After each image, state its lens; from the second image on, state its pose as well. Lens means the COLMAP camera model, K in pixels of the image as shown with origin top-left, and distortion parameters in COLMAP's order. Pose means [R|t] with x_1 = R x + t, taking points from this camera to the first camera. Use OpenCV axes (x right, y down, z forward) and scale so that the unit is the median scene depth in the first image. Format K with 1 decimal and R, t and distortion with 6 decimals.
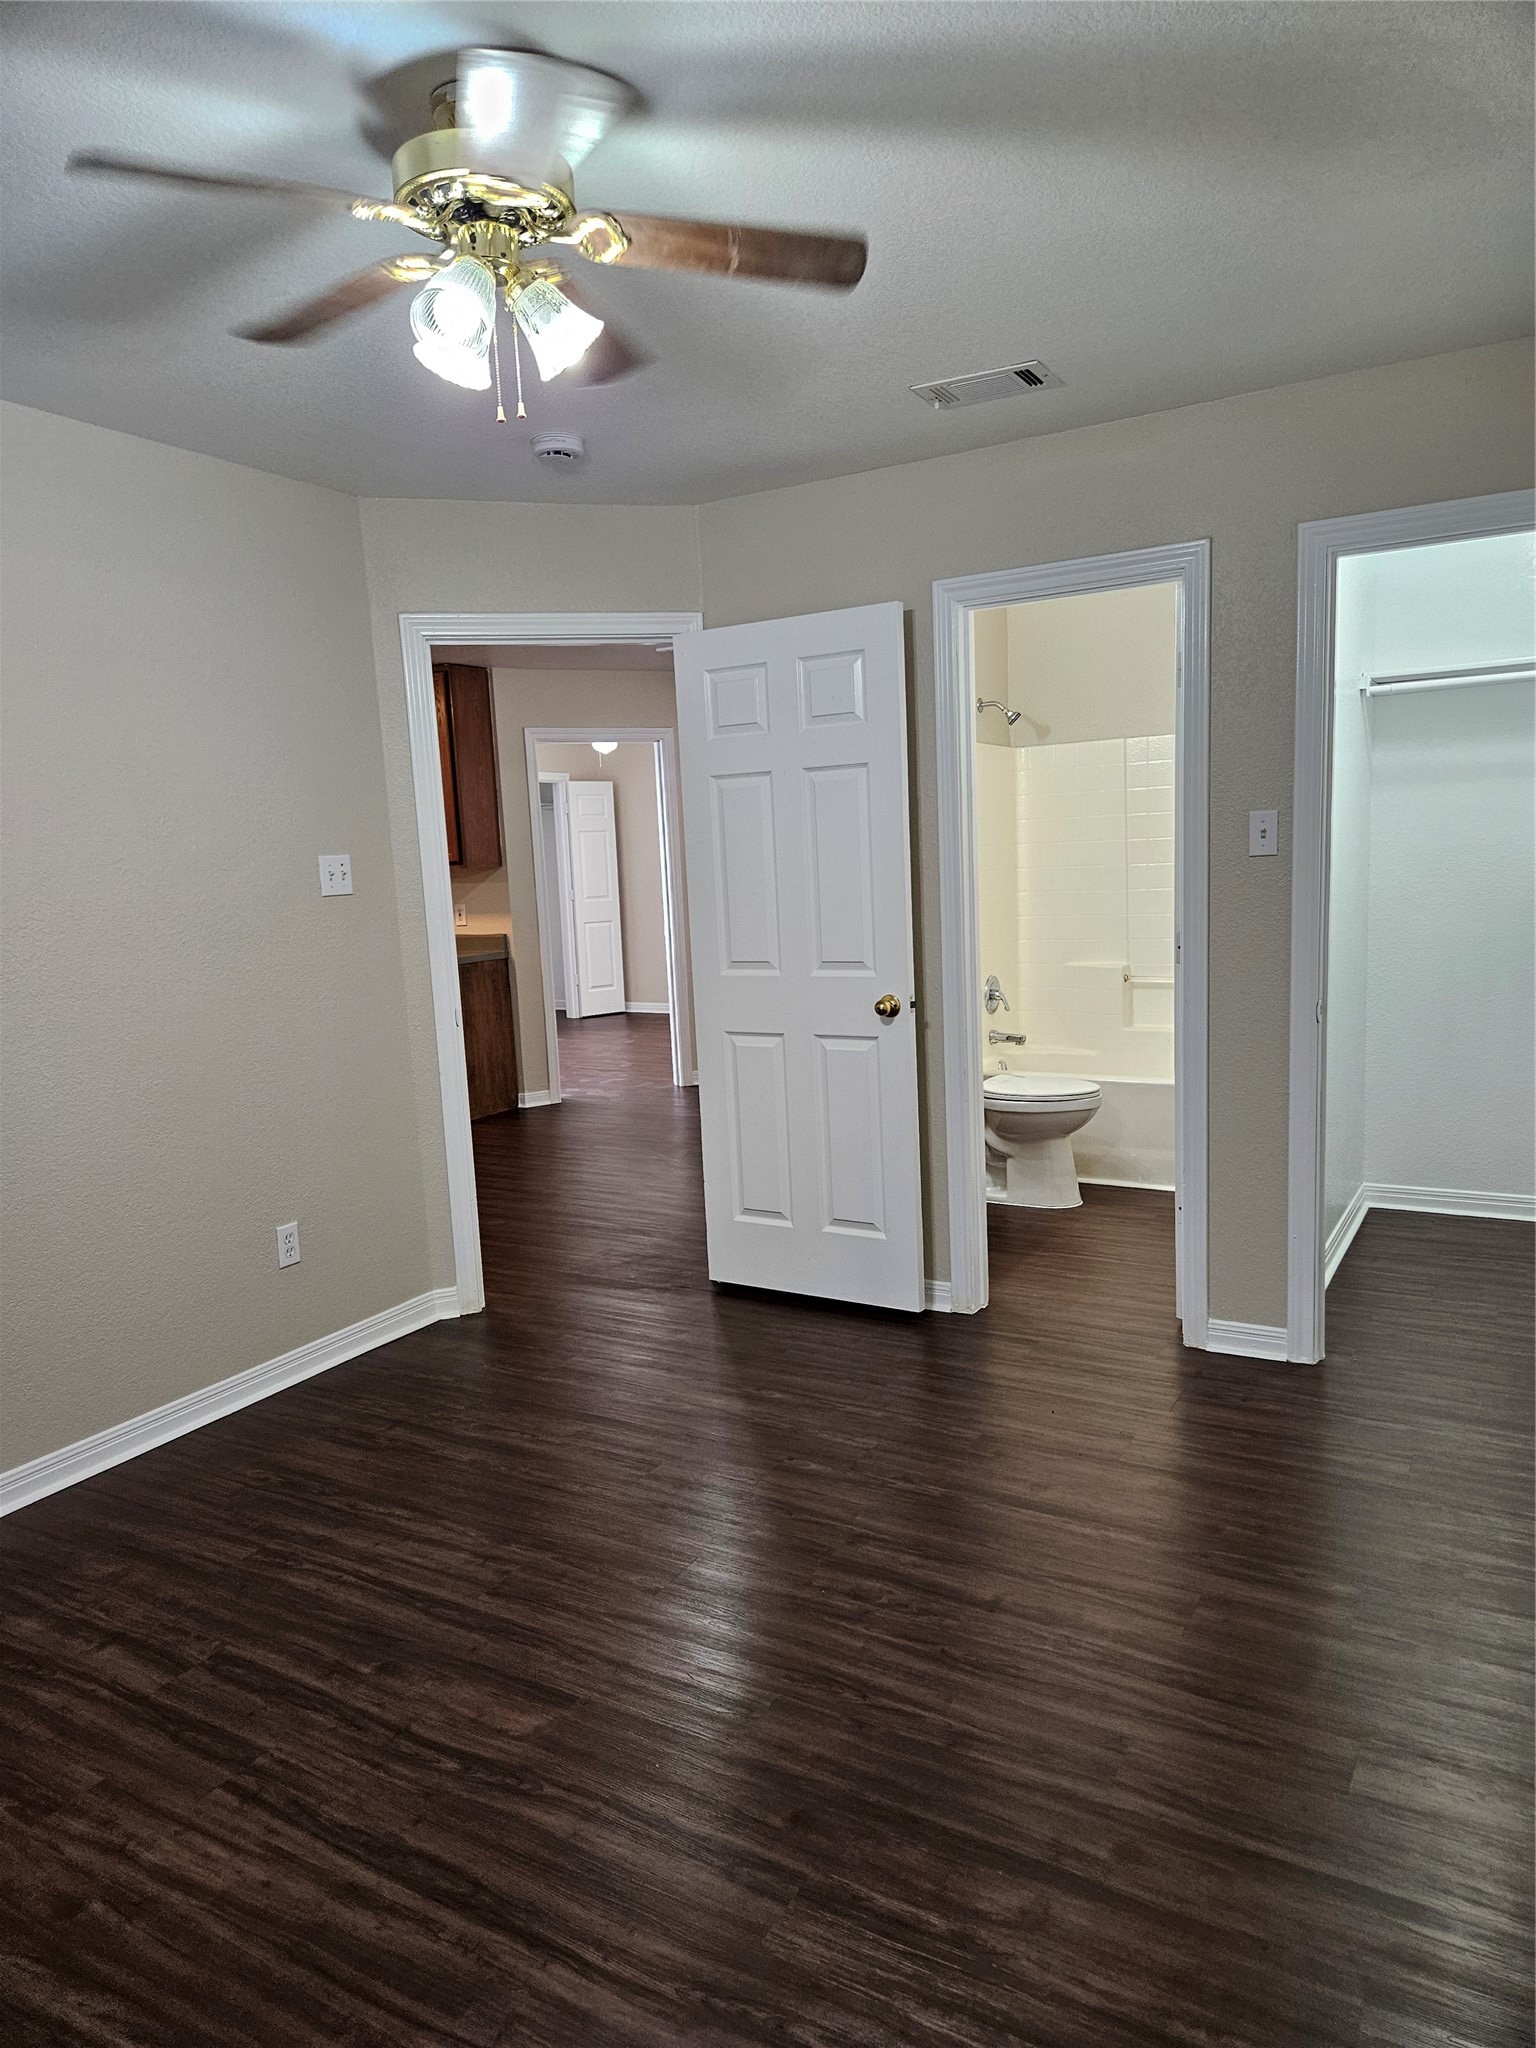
lens RADIAL K [[1368.2, 0, 754.2], [0, 1368.2, 1035.0], [0, 0, 1]] dist [0.061570, -0.046655]
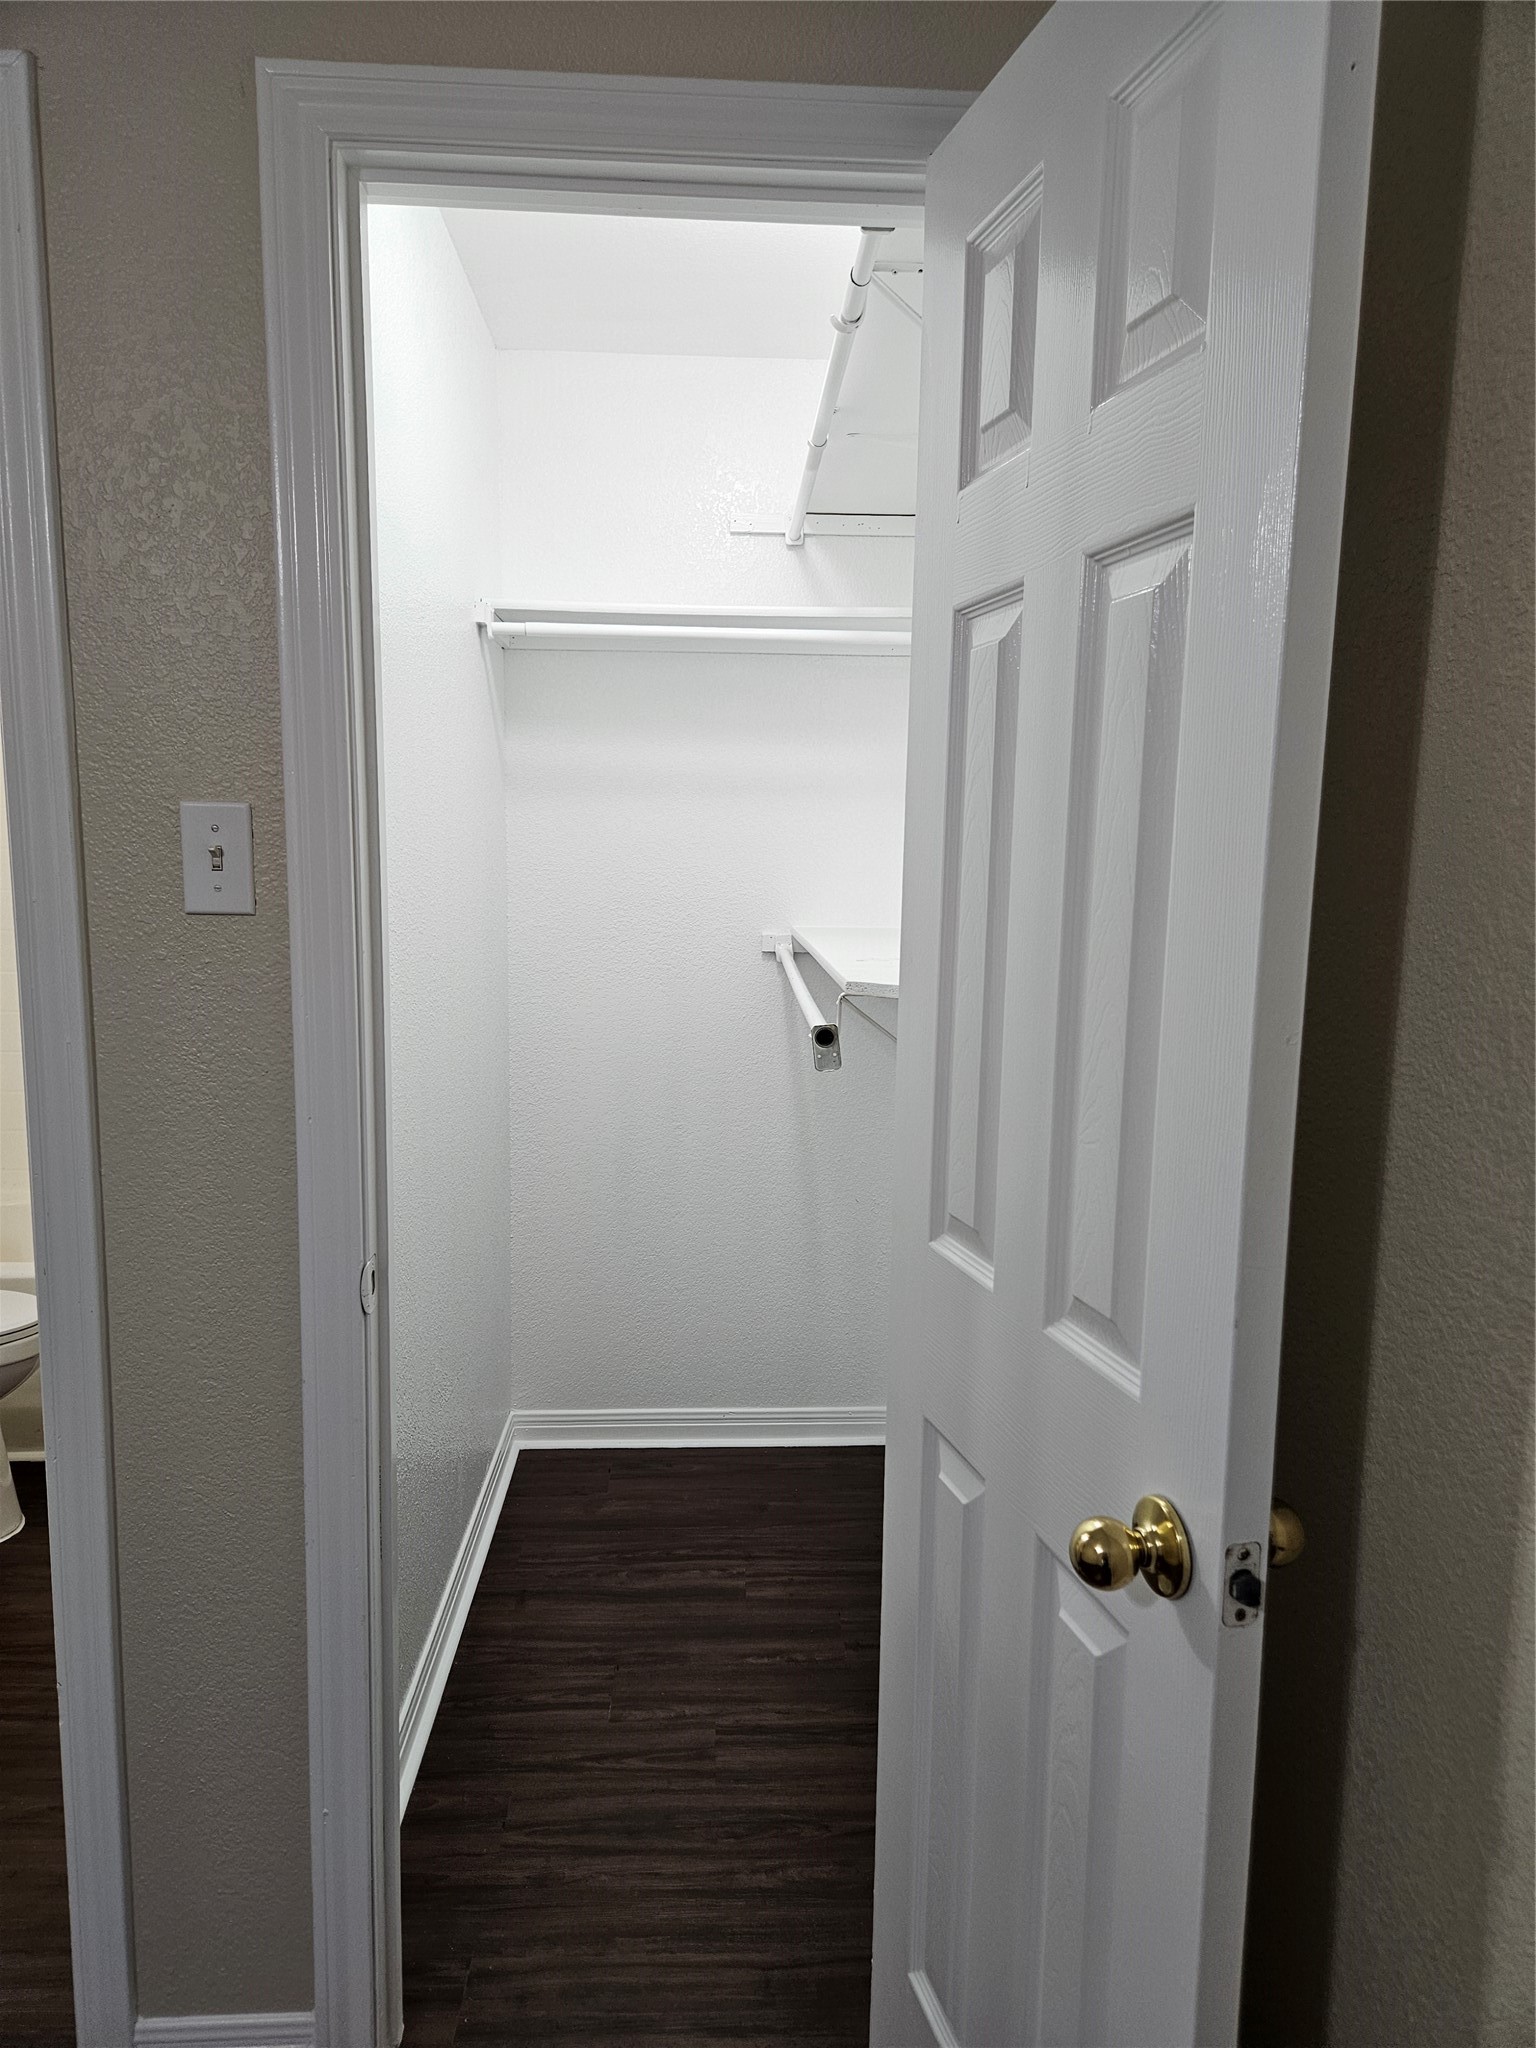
lens RADIAL K [[1368.2, 0, 769.4], [0, 1368.2, 1033.0], [0, 0, 1]] dist [0.061570, -0.046655]
pose [[0.836918, -0.014861, 0.547127, 0.230316], [0.023245, 0.999694, -0.008404, -0.072005], [-0.546835, 0.019752, 0.837008, 0.470427]]
